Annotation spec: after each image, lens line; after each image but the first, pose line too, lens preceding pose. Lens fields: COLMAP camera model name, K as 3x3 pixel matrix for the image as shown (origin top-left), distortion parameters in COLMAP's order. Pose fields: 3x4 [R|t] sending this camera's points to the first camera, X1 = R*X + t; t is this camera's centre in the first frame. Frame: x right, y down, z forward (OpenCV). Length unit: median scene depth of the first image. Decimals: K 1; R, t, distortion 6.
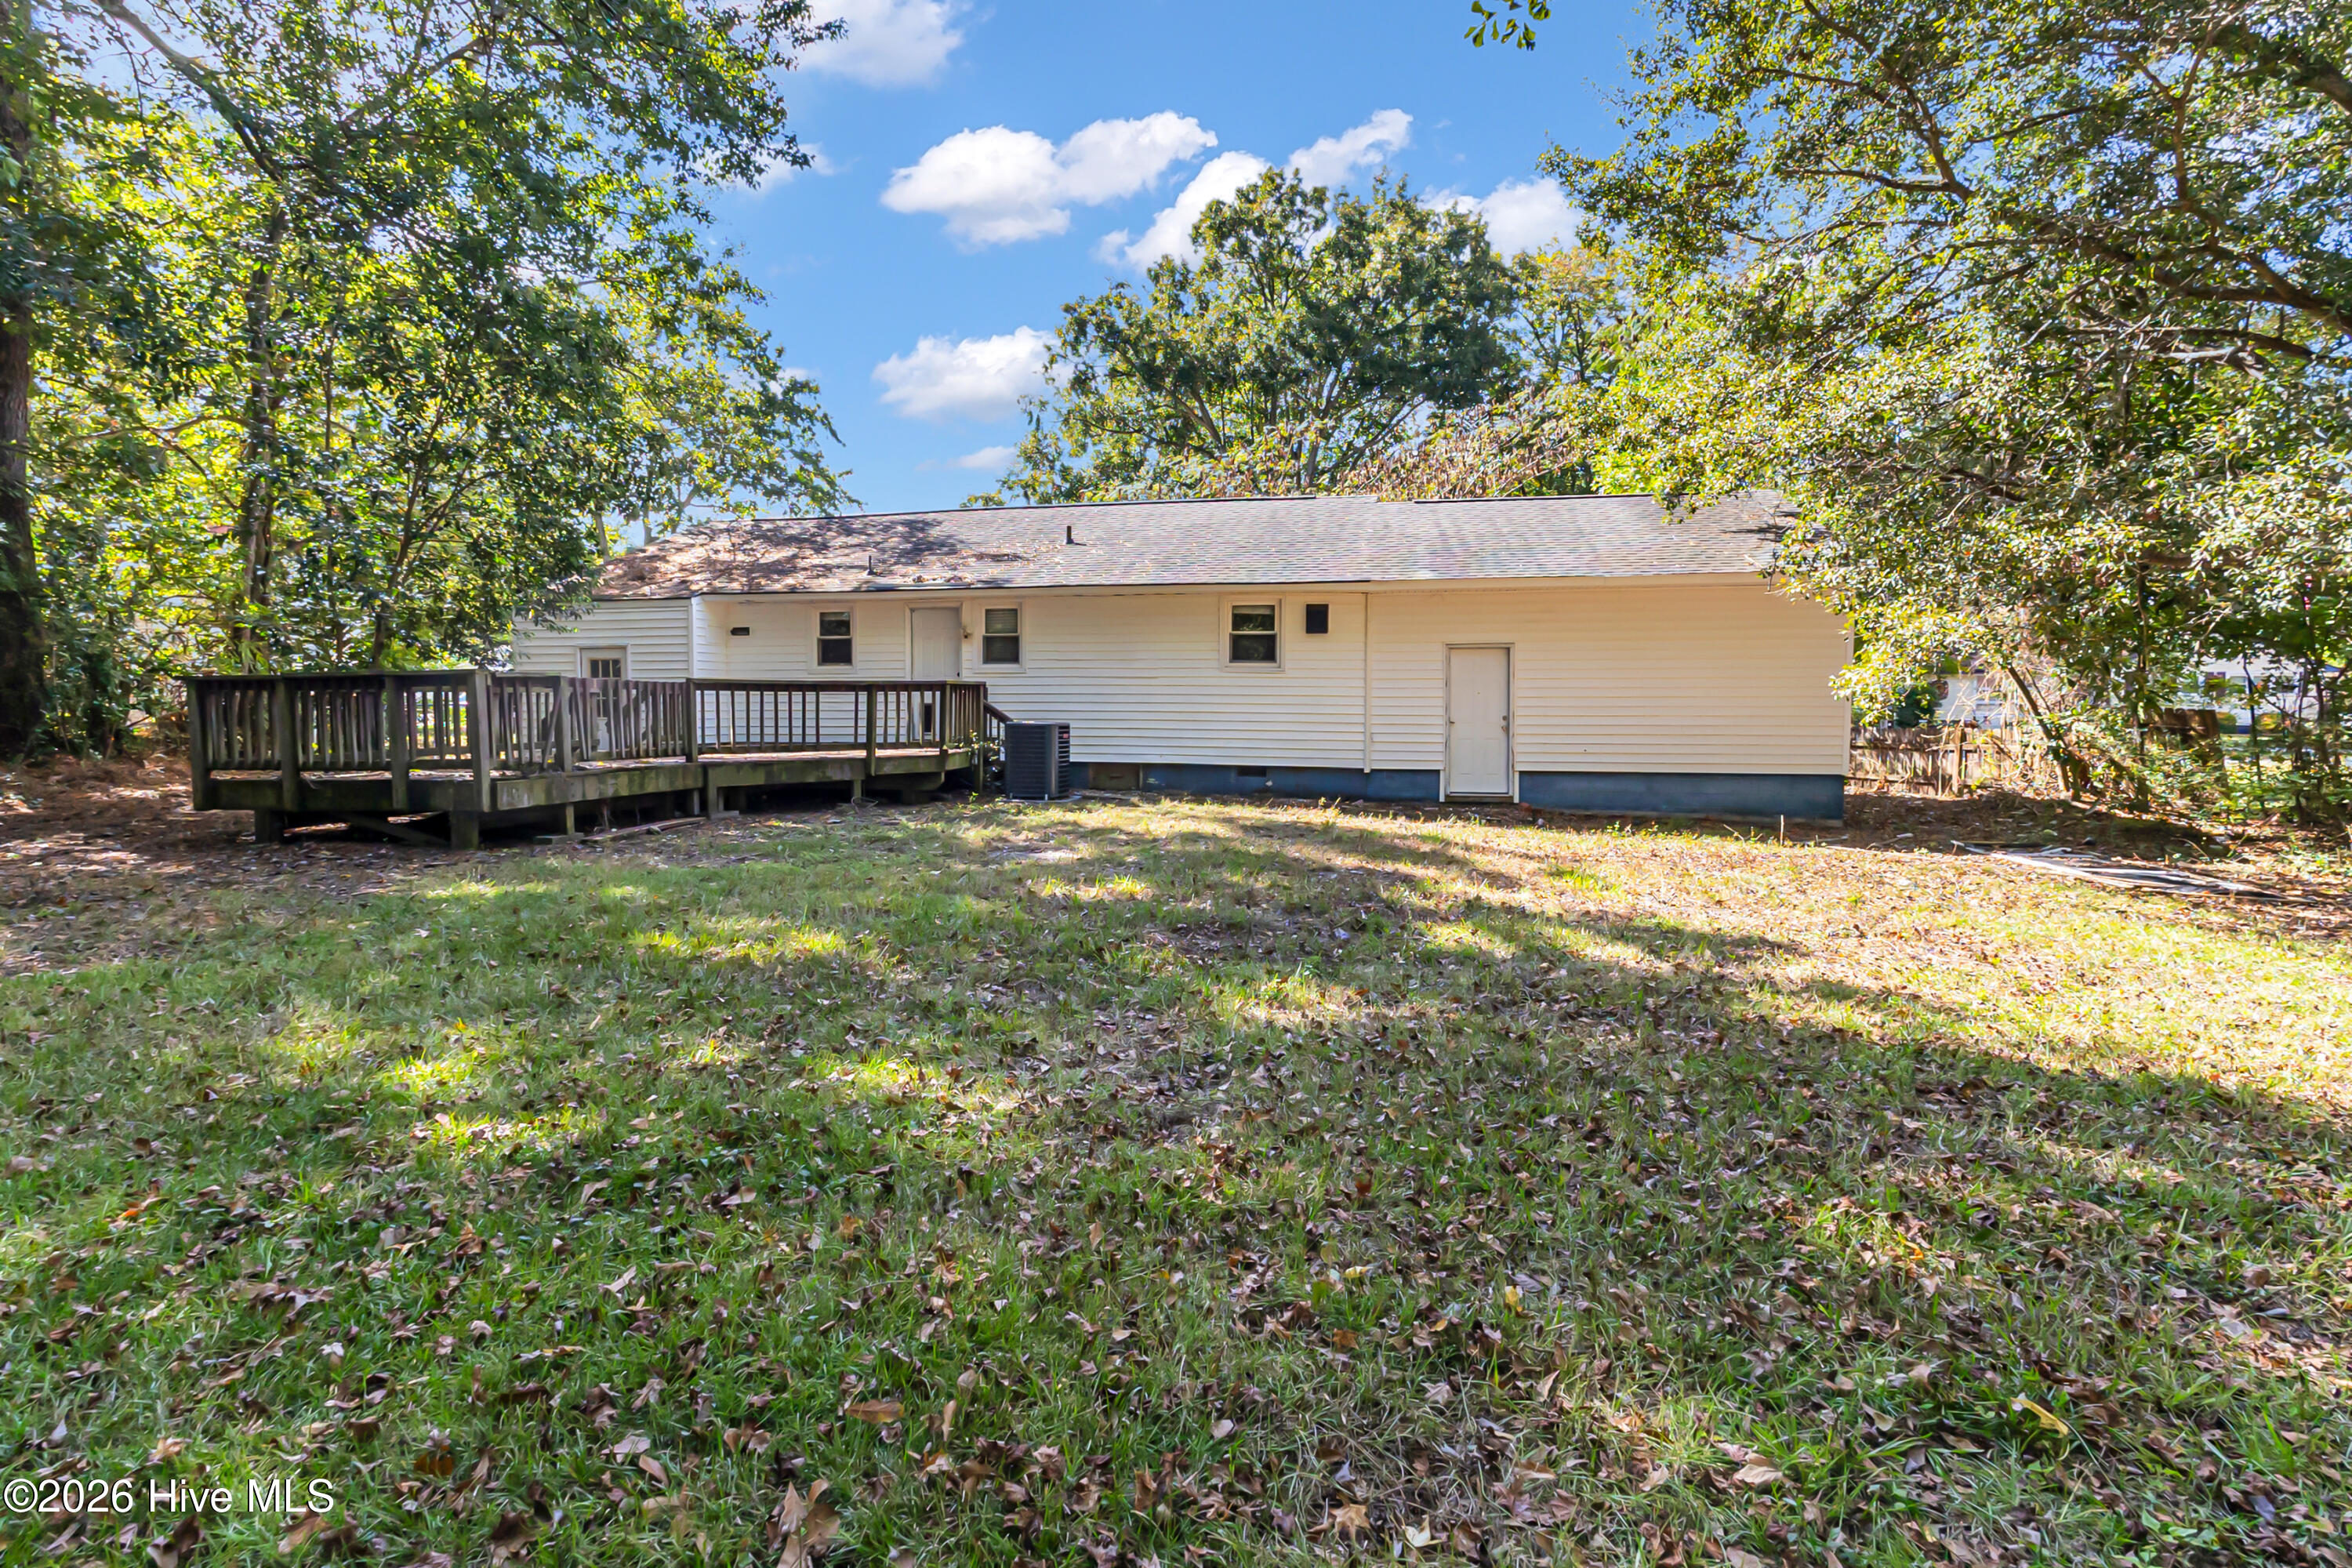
lens RADIAL K [[1093.2, 0, 1157.2], [0, 1093.2, 769.4], [0, 0, 1]] dist [0.018461, 0.000134]
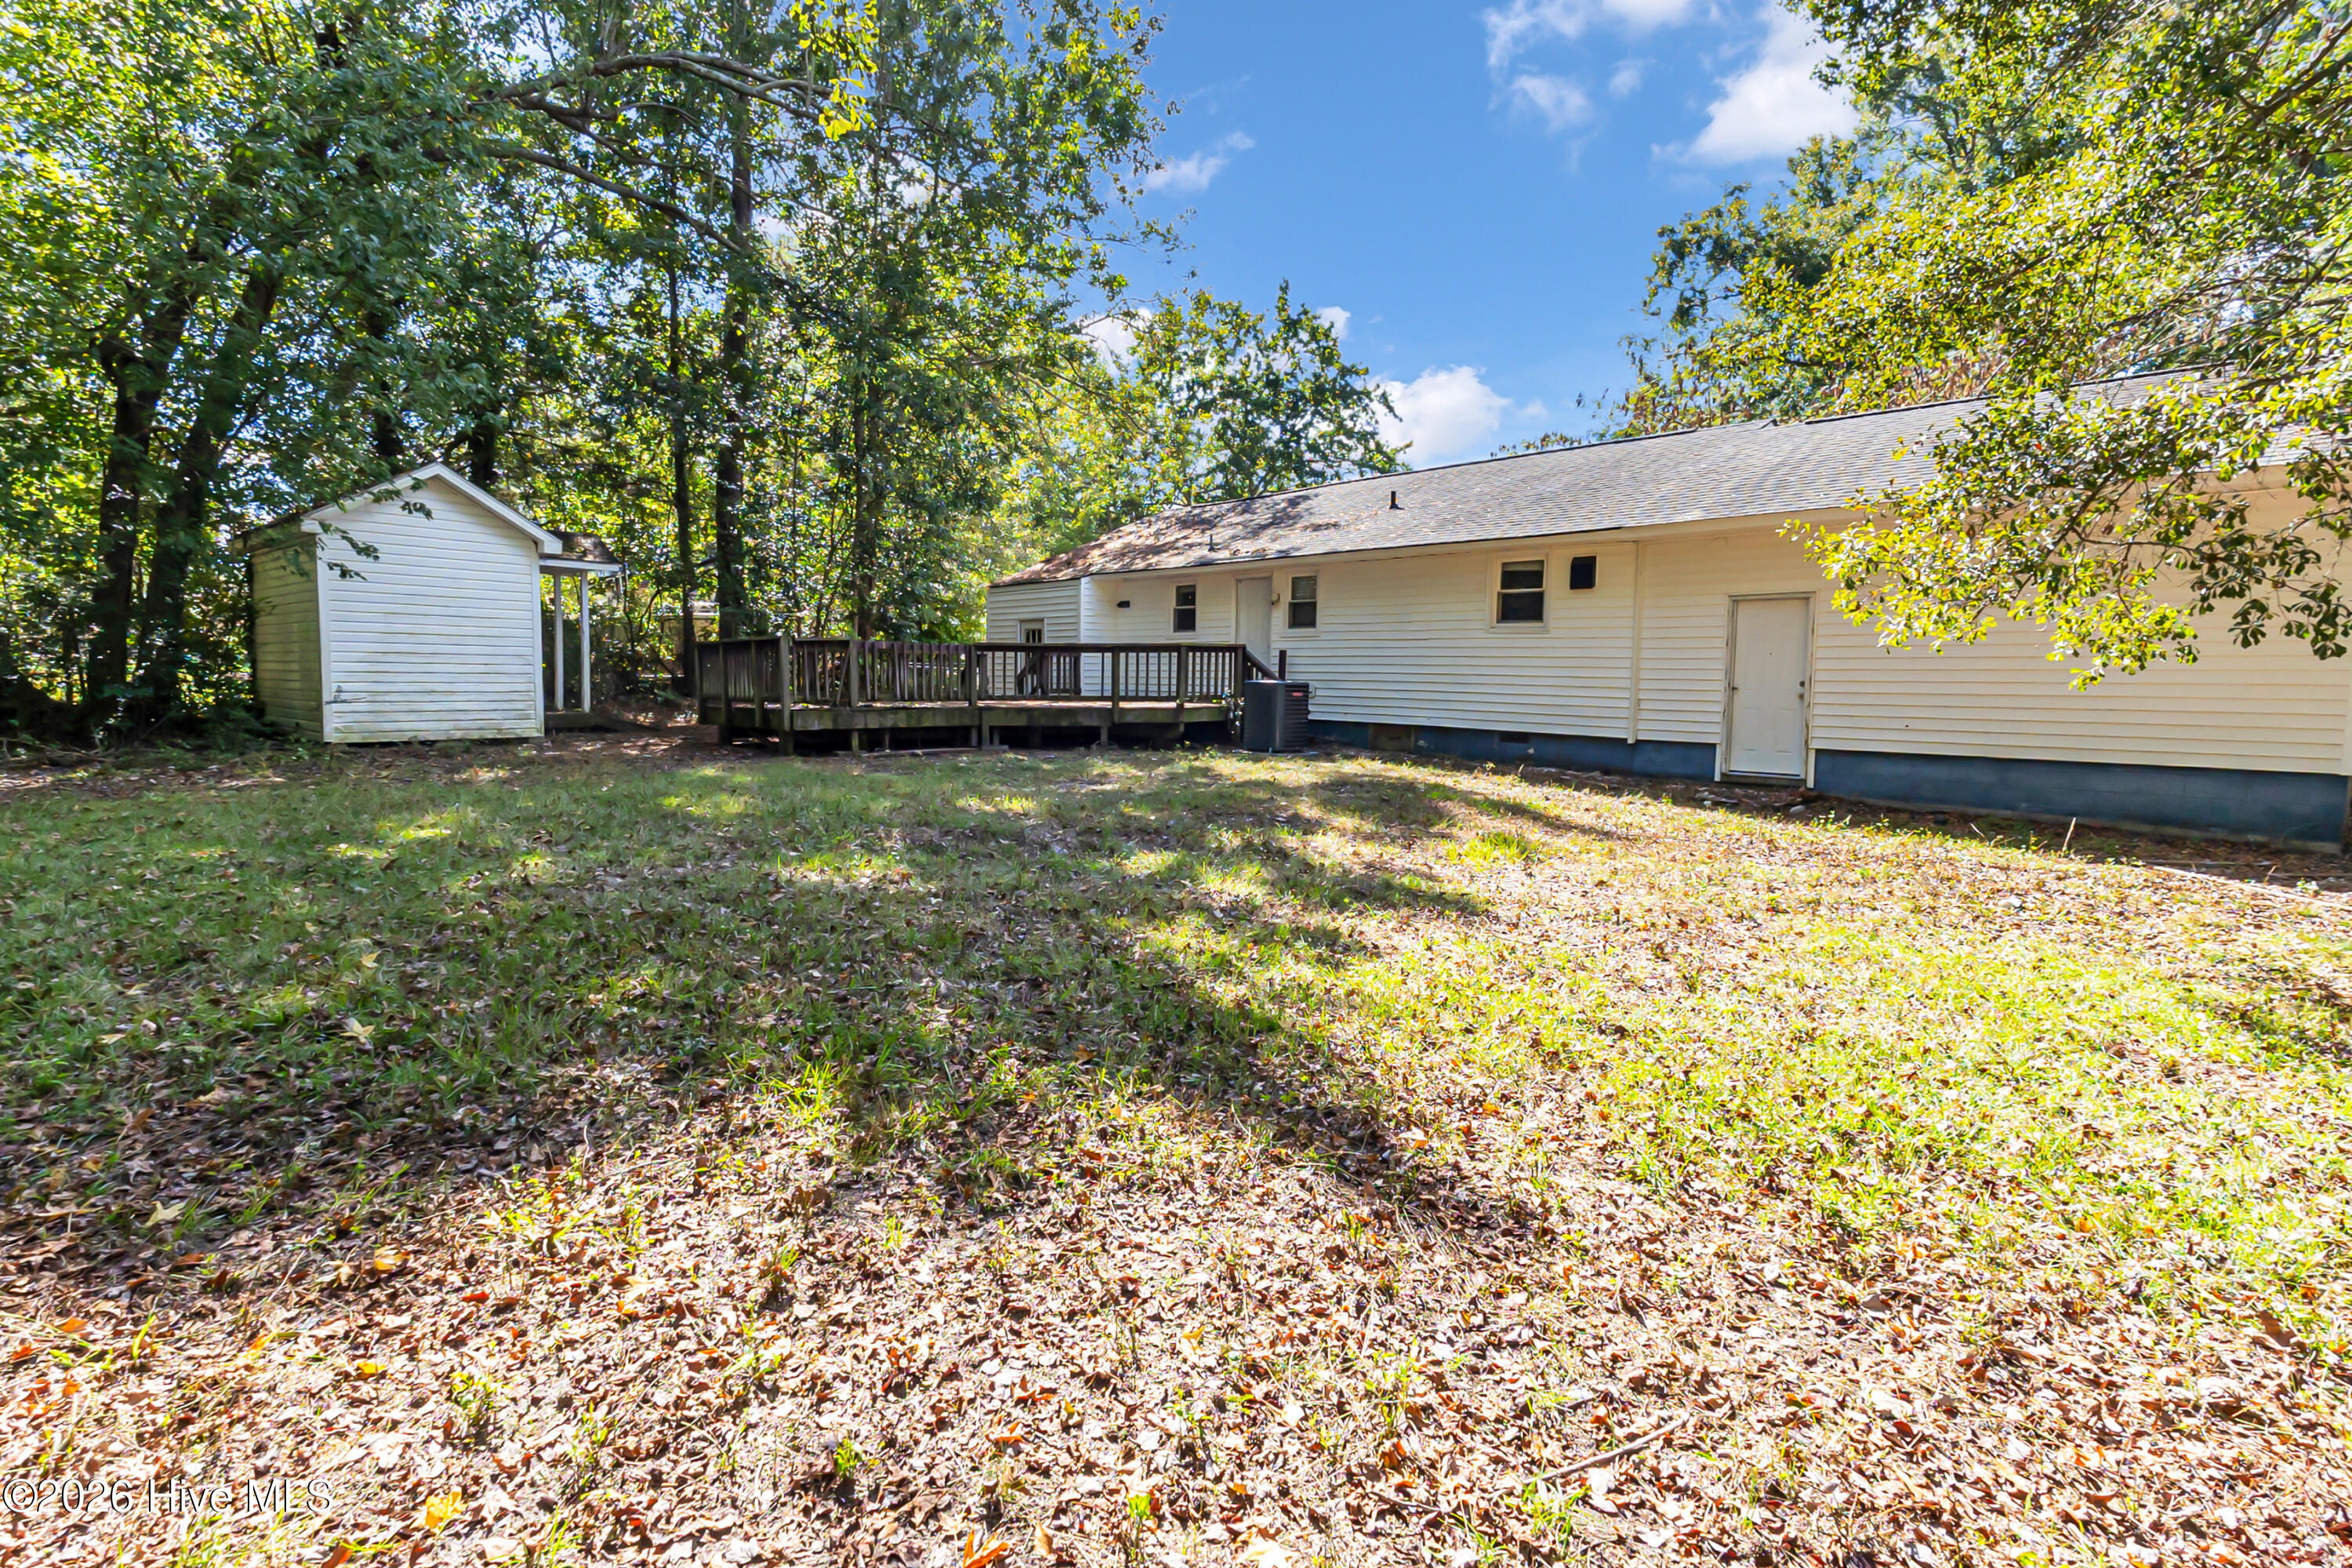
lens RADIAL K [[1093.2, 0, 1157.2], [0, 1093.2, 769.4], [0, 0, 1]] dist [0.018461, 0.000134]
pose [[0.817339, 0.059364, -0.573091, 0.386271], [-0.042562, 0.998181, 0.042696, 0.002510], [0.574583, -0.010505, 0.818379, 0.039080]]
